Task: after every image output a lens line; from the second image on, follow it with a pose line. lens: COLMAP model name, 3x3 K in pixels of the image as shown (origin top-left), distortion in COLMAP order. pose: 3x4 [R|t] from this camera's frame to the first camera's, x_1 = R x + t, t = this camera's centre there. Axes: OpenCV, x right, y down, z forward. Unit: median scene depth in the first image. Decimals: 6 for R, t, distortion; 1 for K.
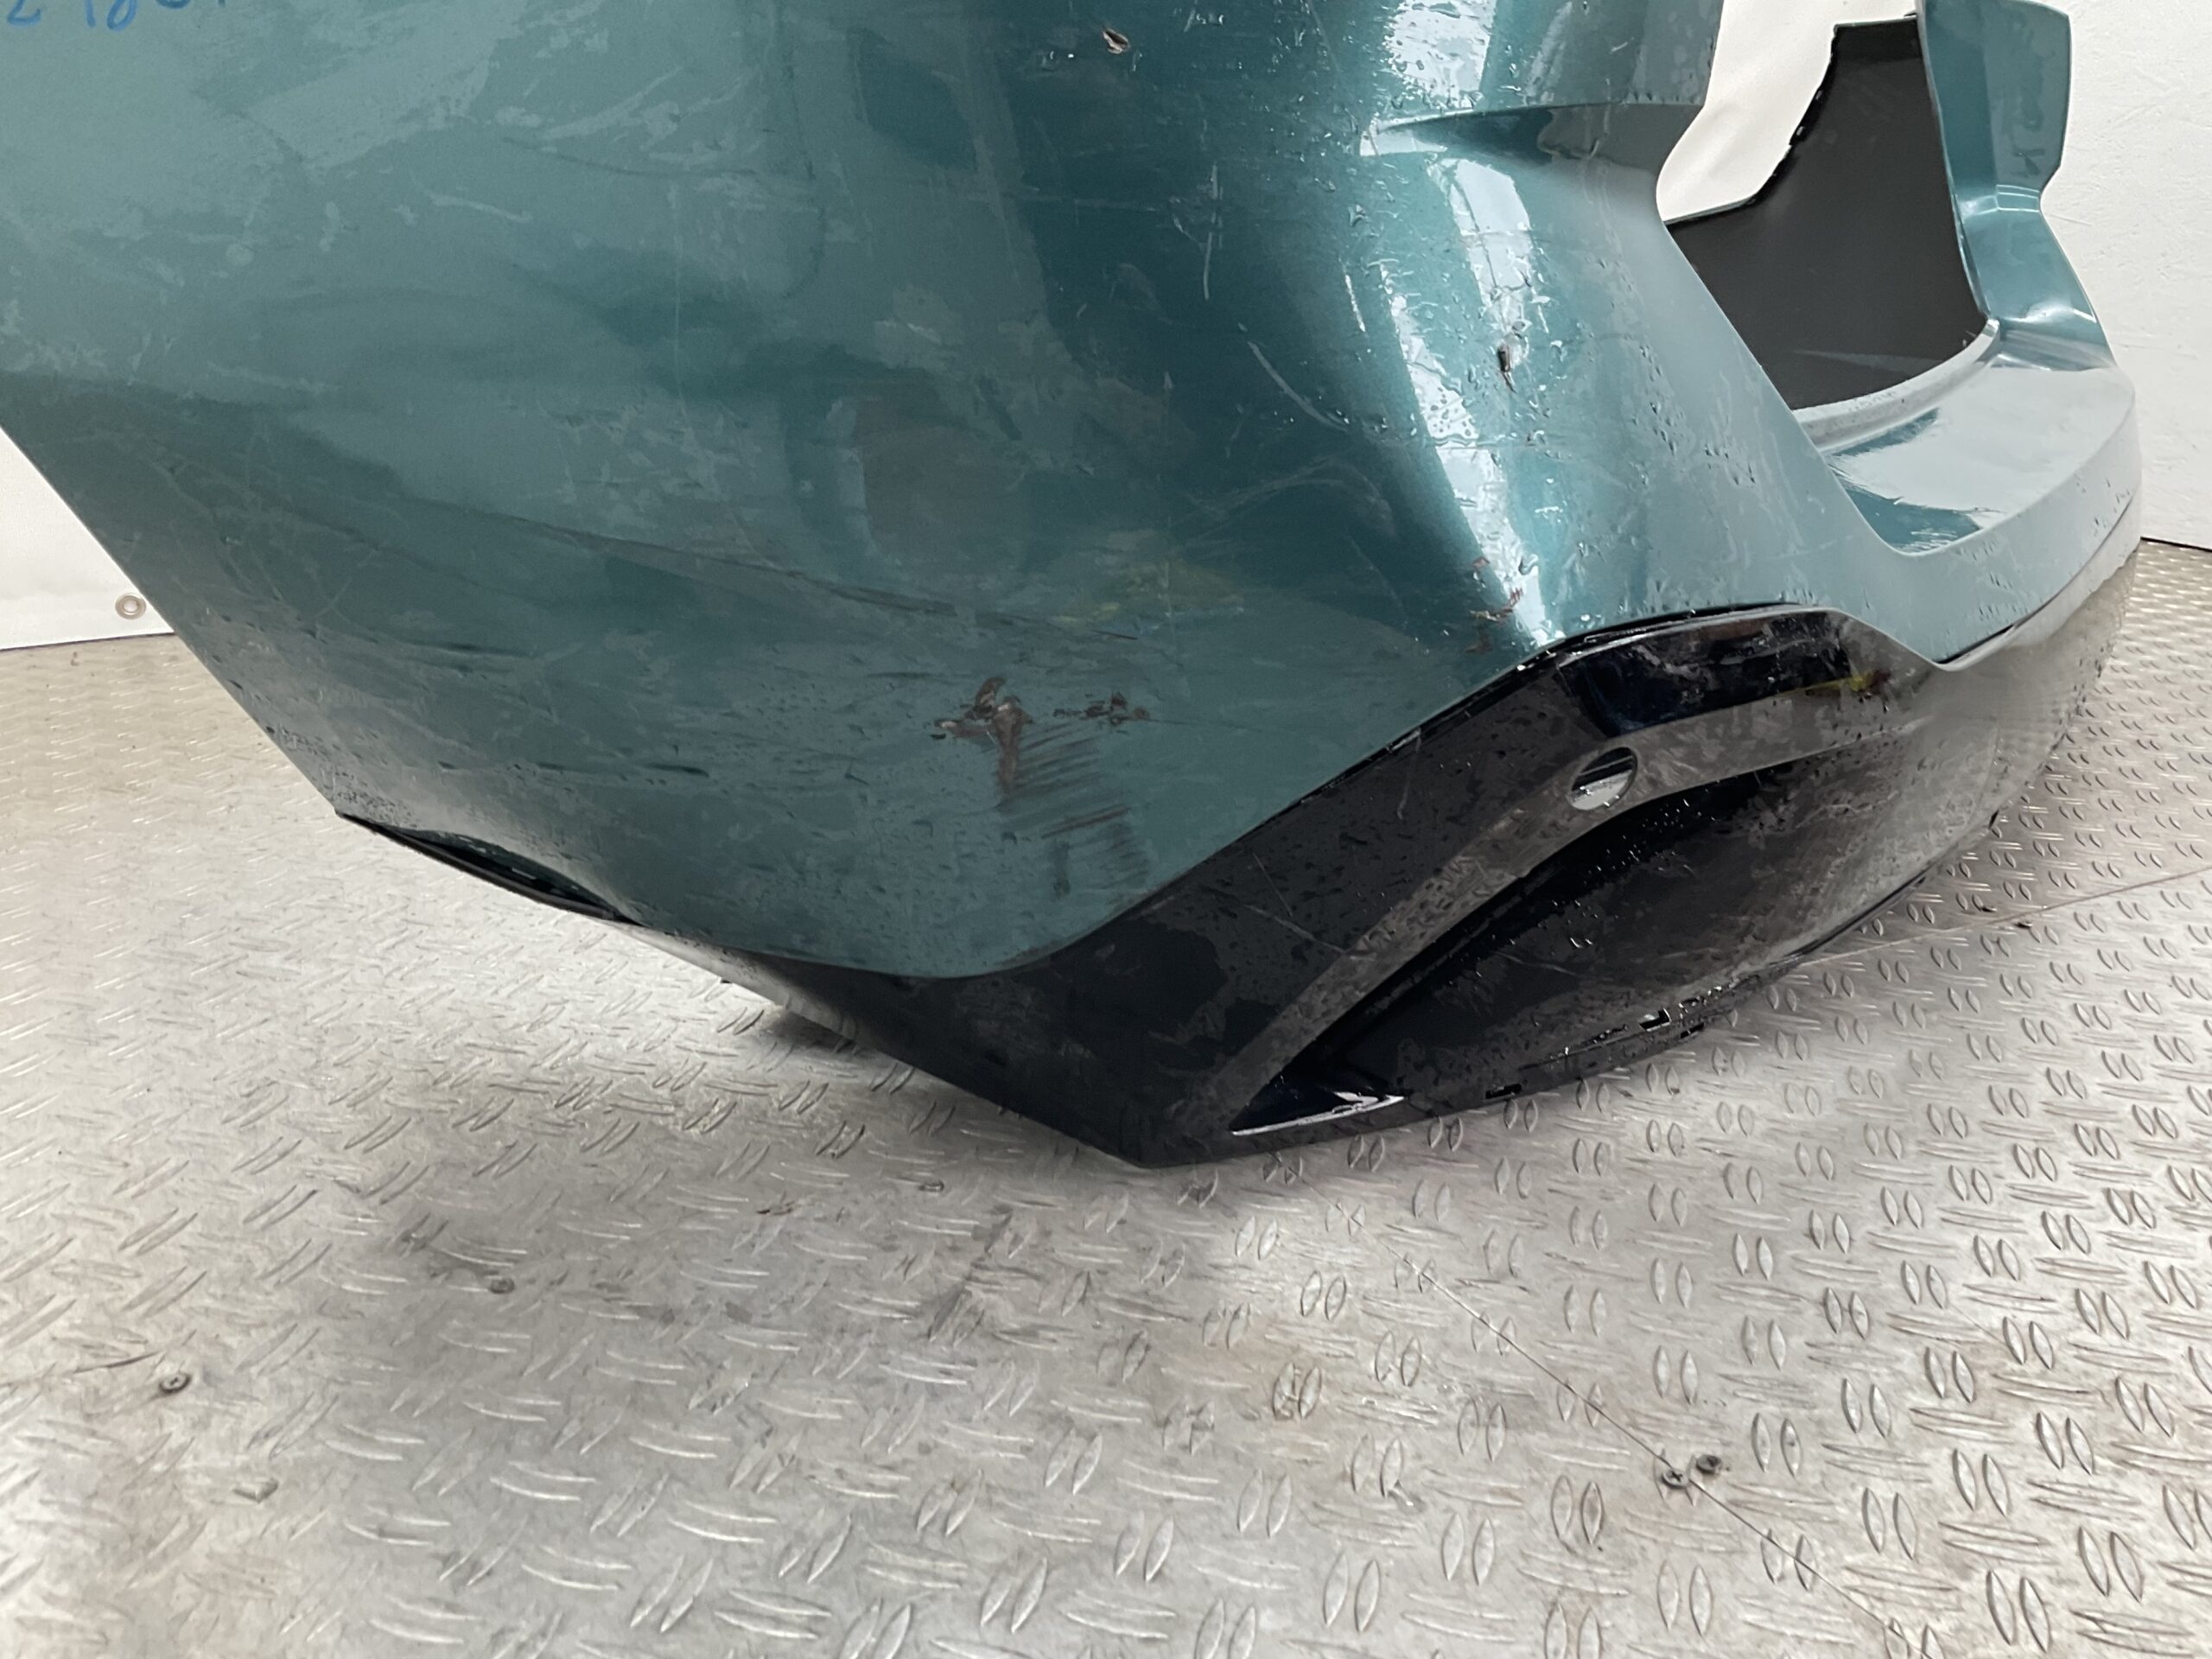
lens RADIAL K [[1874.1, 0, 1150.8], [0, 1874.1, 826.2], [0, 0, 1]] dist [0.053628, -0.090749]
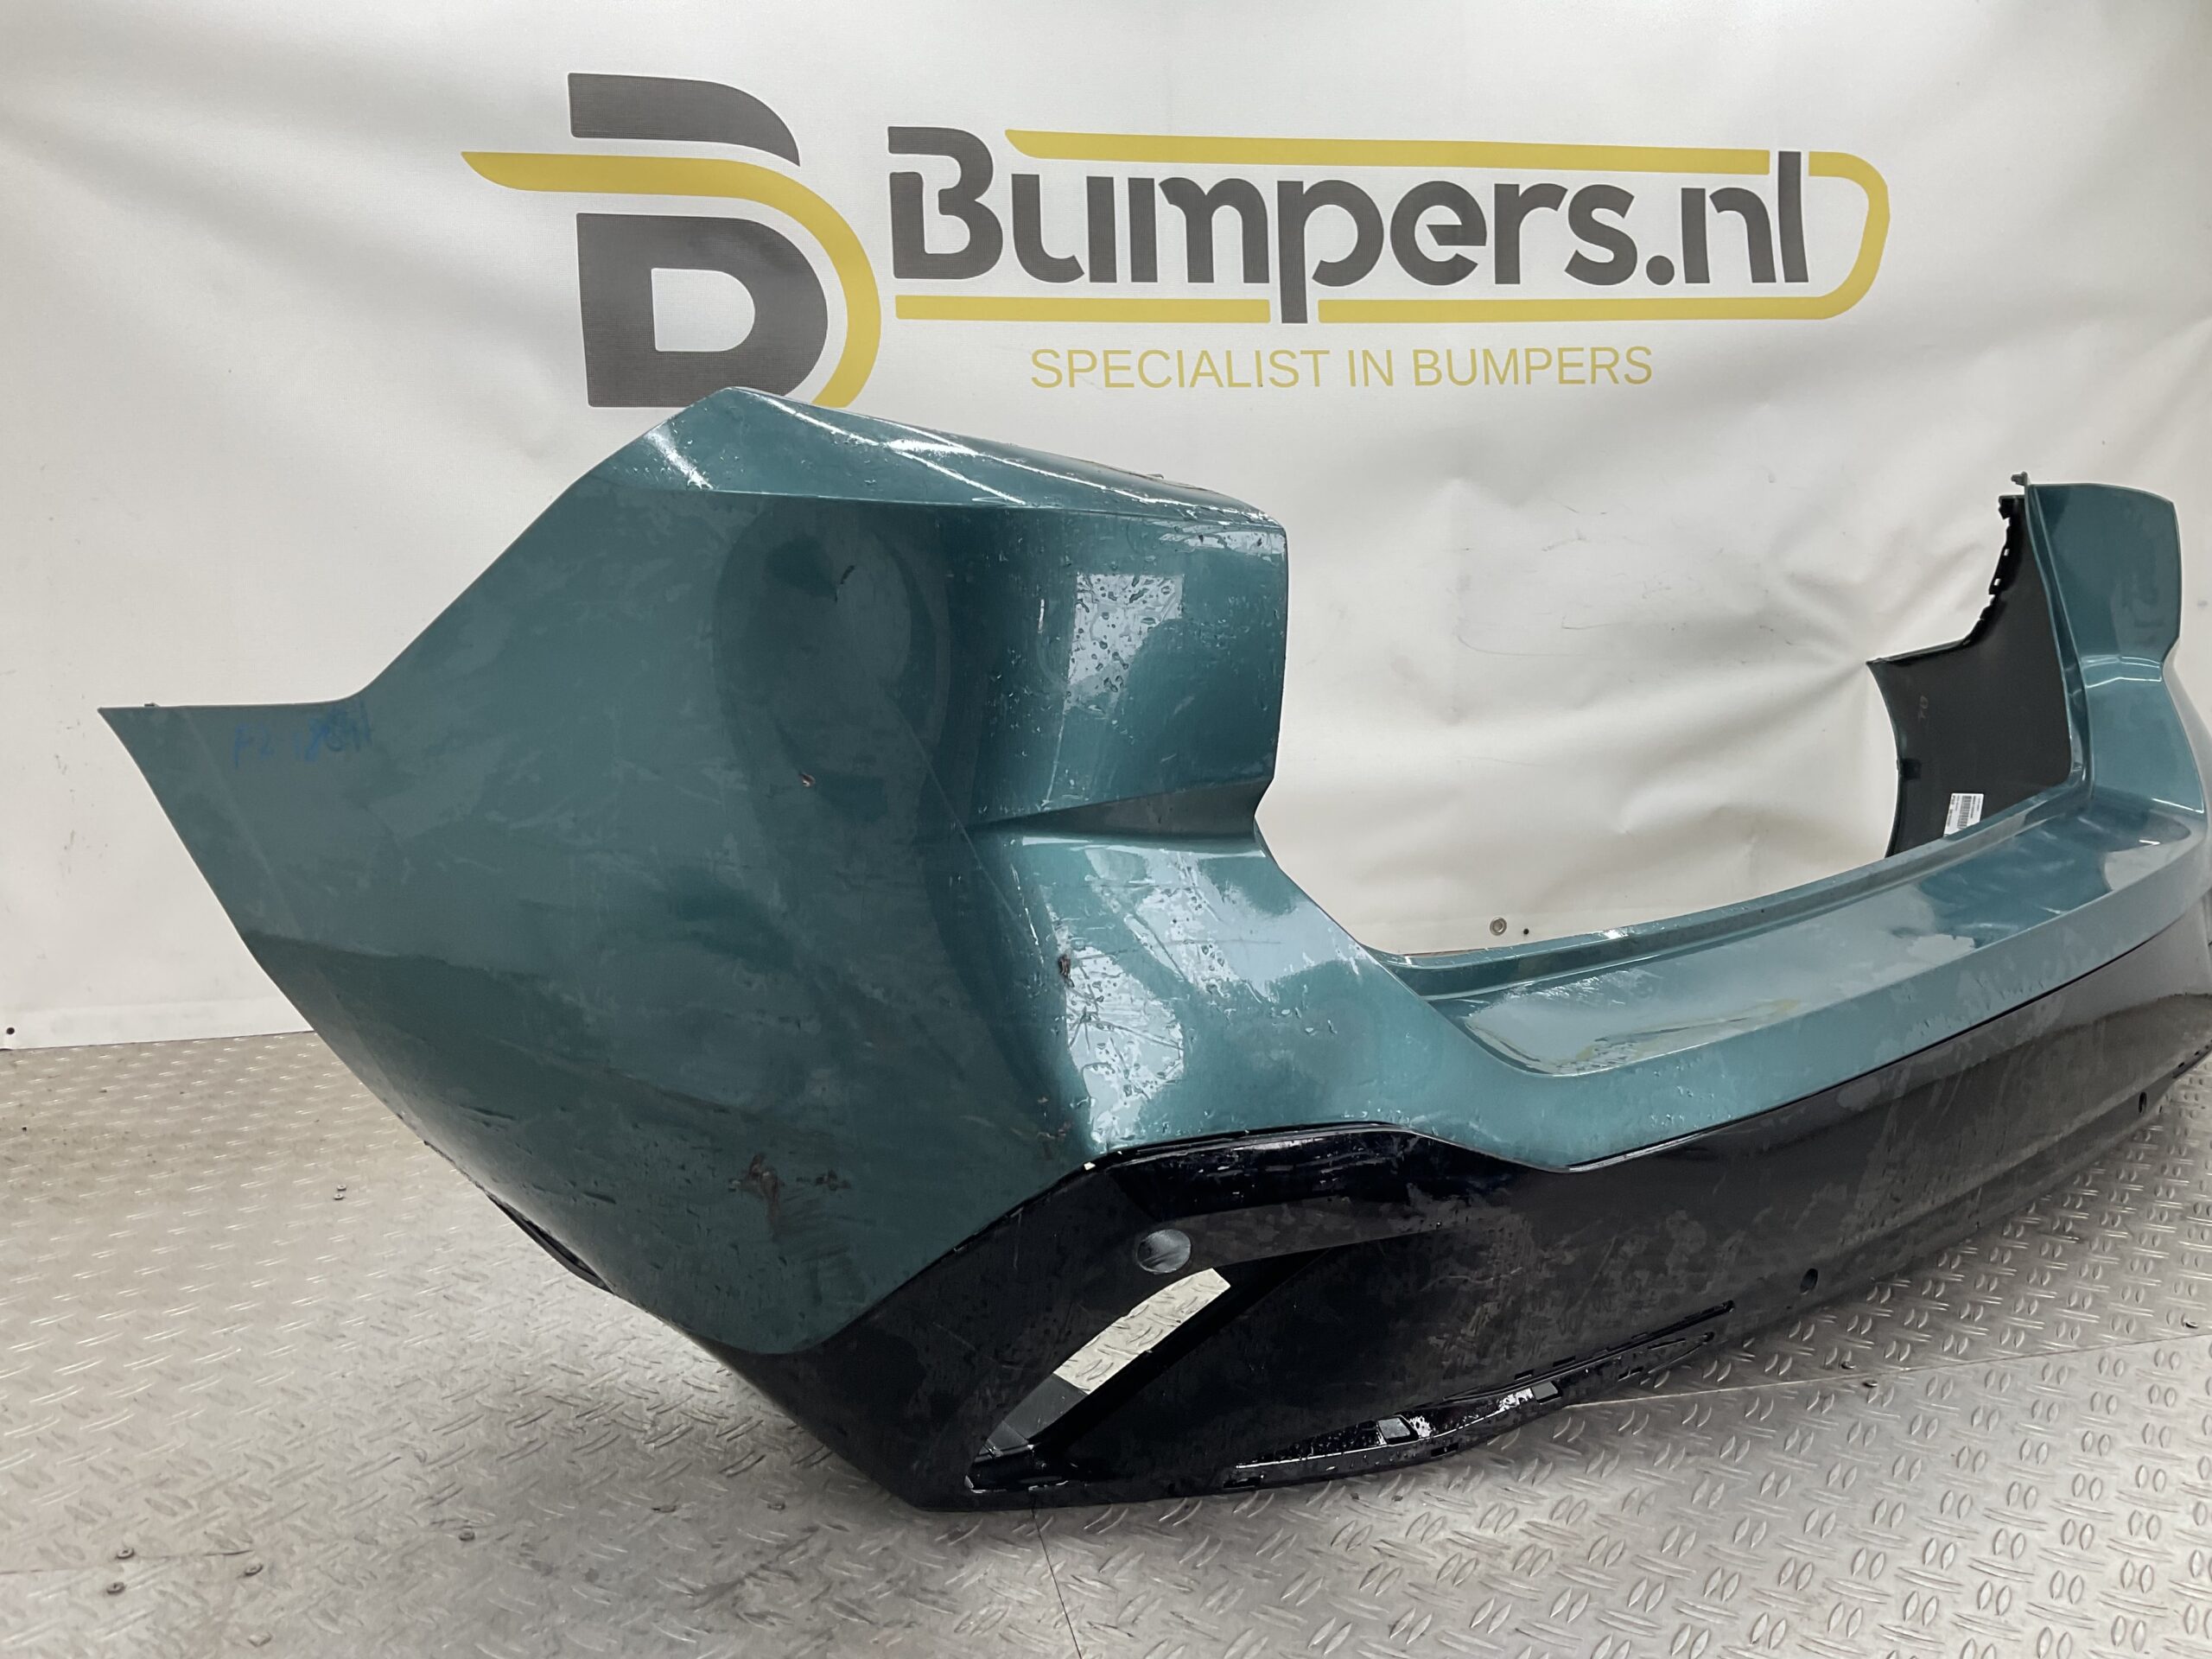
lens RADIAL K [[1874.1, 0, 1113.0], [0, 1874.1, 813.7], [0, 0, 1]] dist [0.053628, -0.090749]
pose [[0.951900, 0.007347, -0.306322, 0.622865], [-0.060963, 0.984267, -0.165836, -0.110072], [0.300285, 0.176533, 0.937371, -0.376937]]
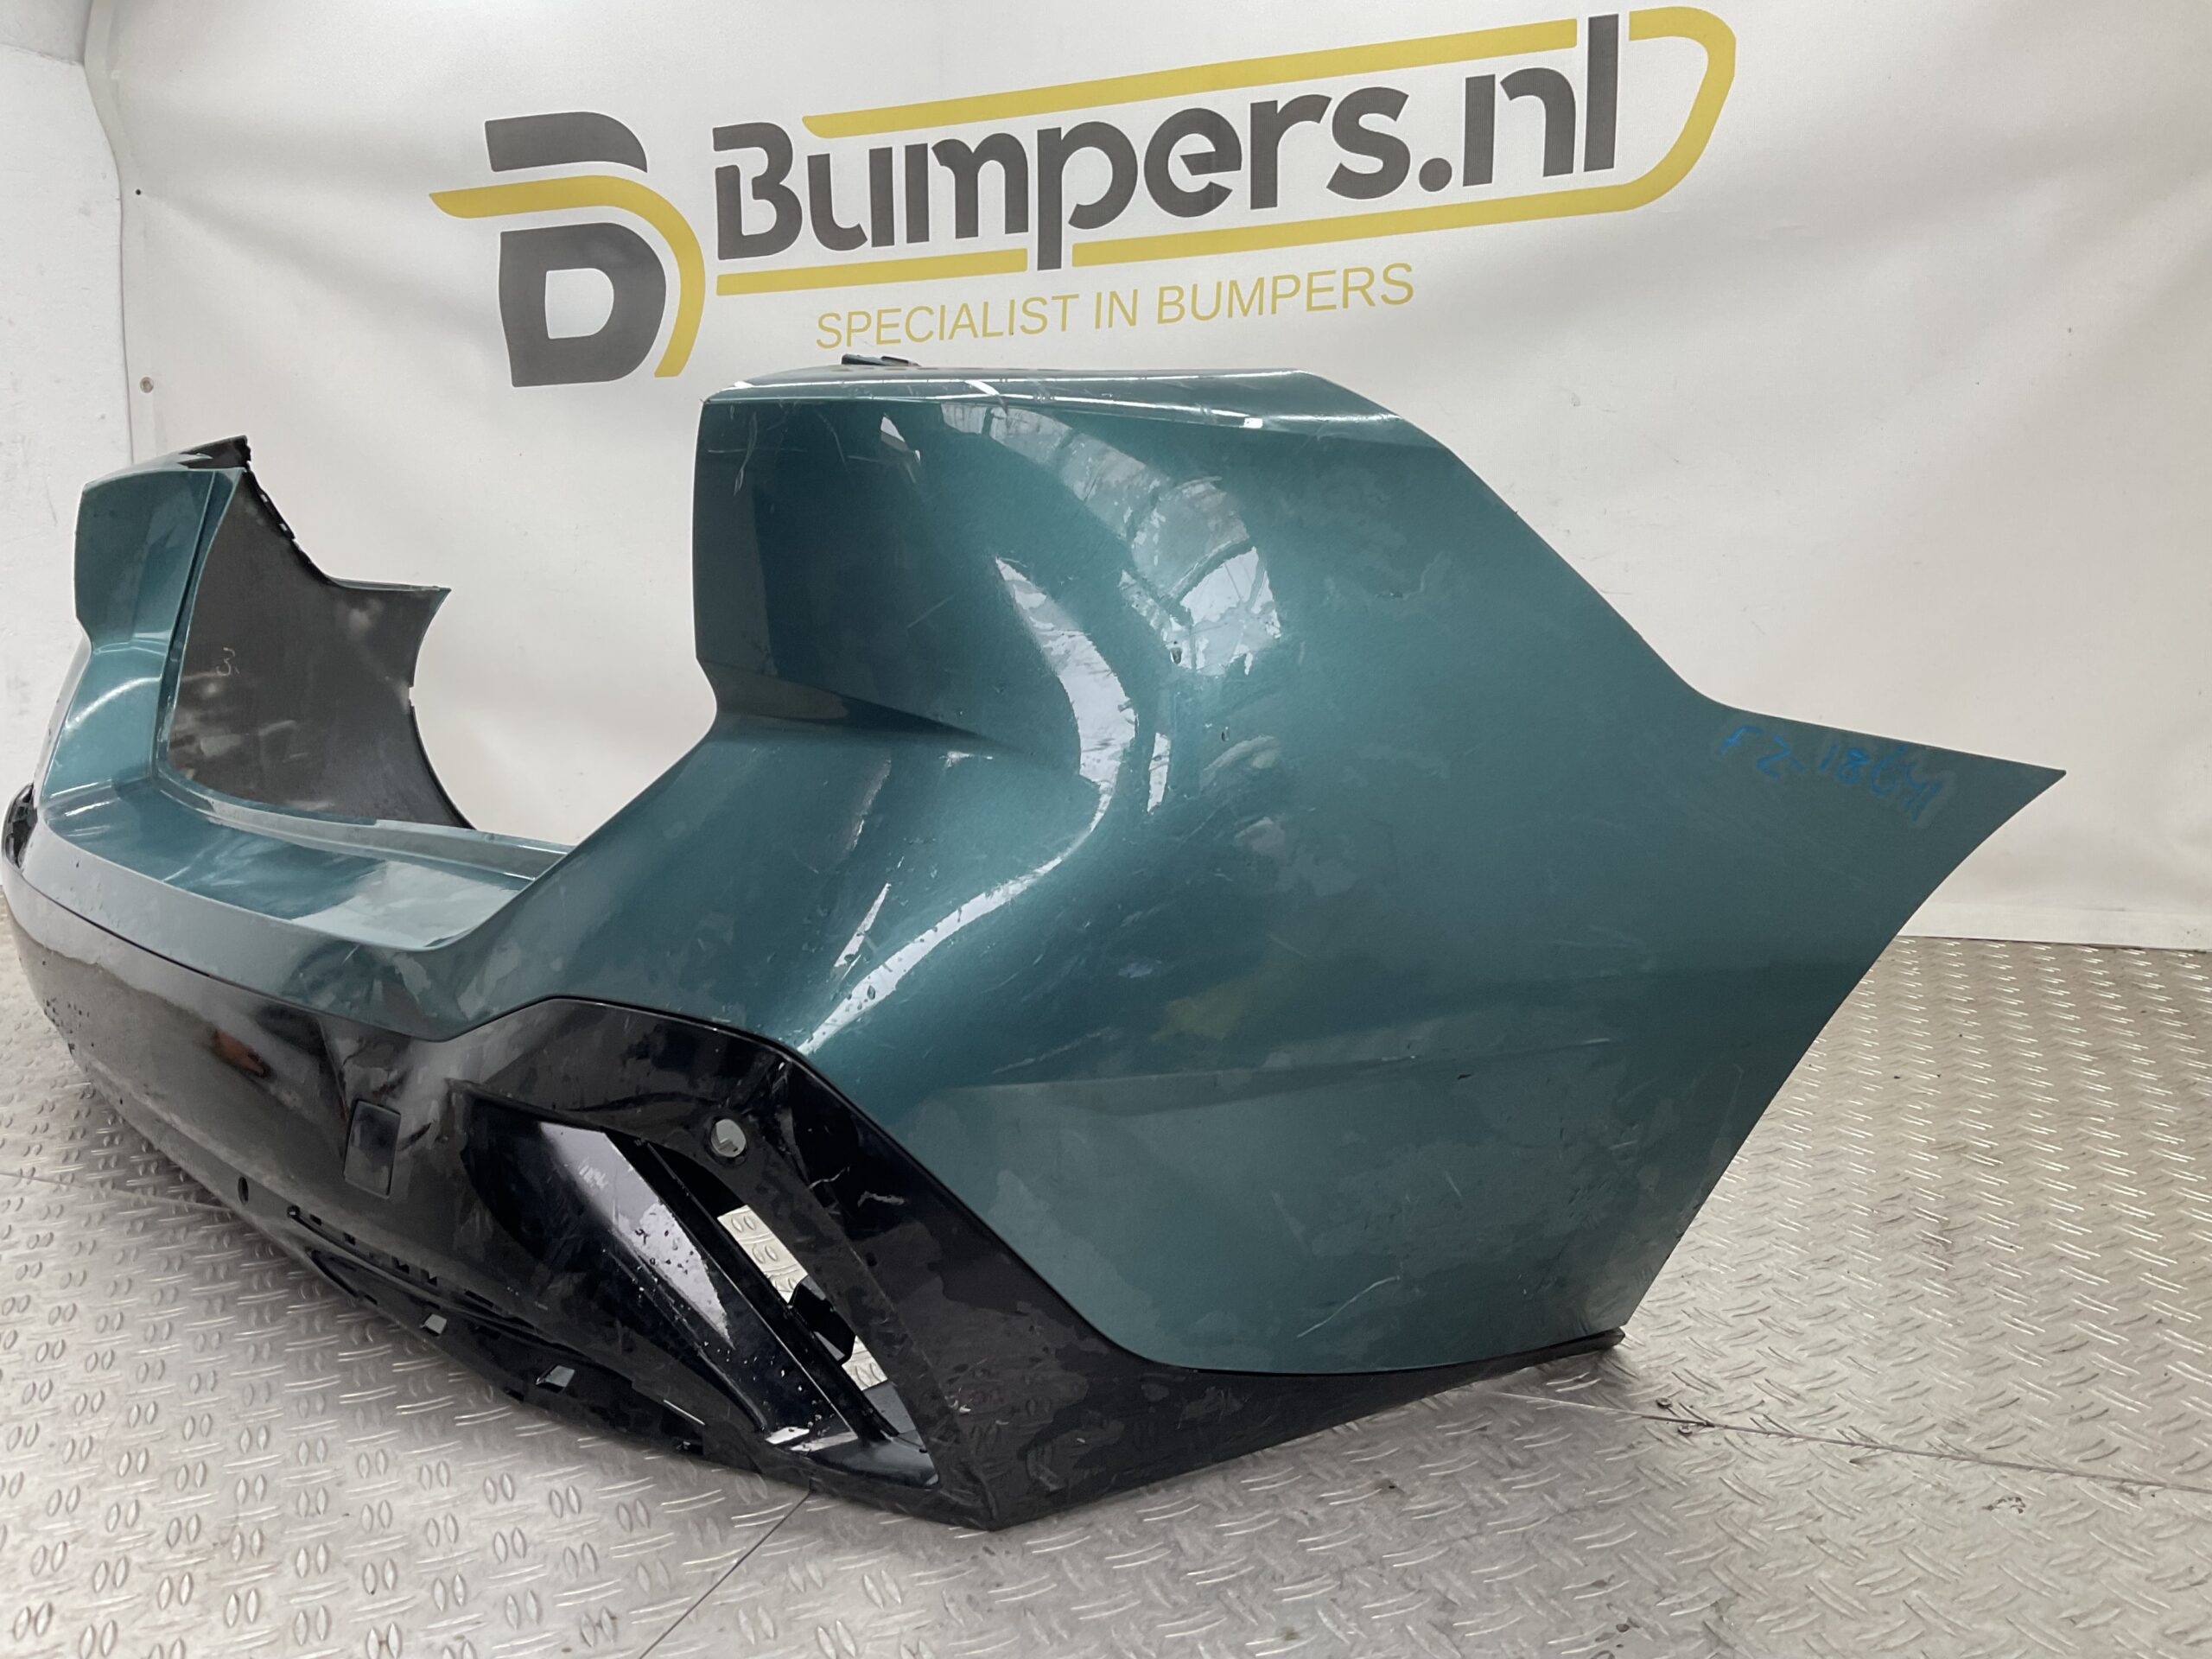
lens RADIAL K [[1874.1, 0, 1093.0], [0, 1874.1, 802.7], [0, 0, 1]] dist [0.053628, -0.090749]
pose [[0.613513, 0.092638, -0.784232, 2.979898], [-0.197400, 0.979558, -0.038718, -0.521600], [0.764614, 0.178561, 0.619259, 0.964135]]
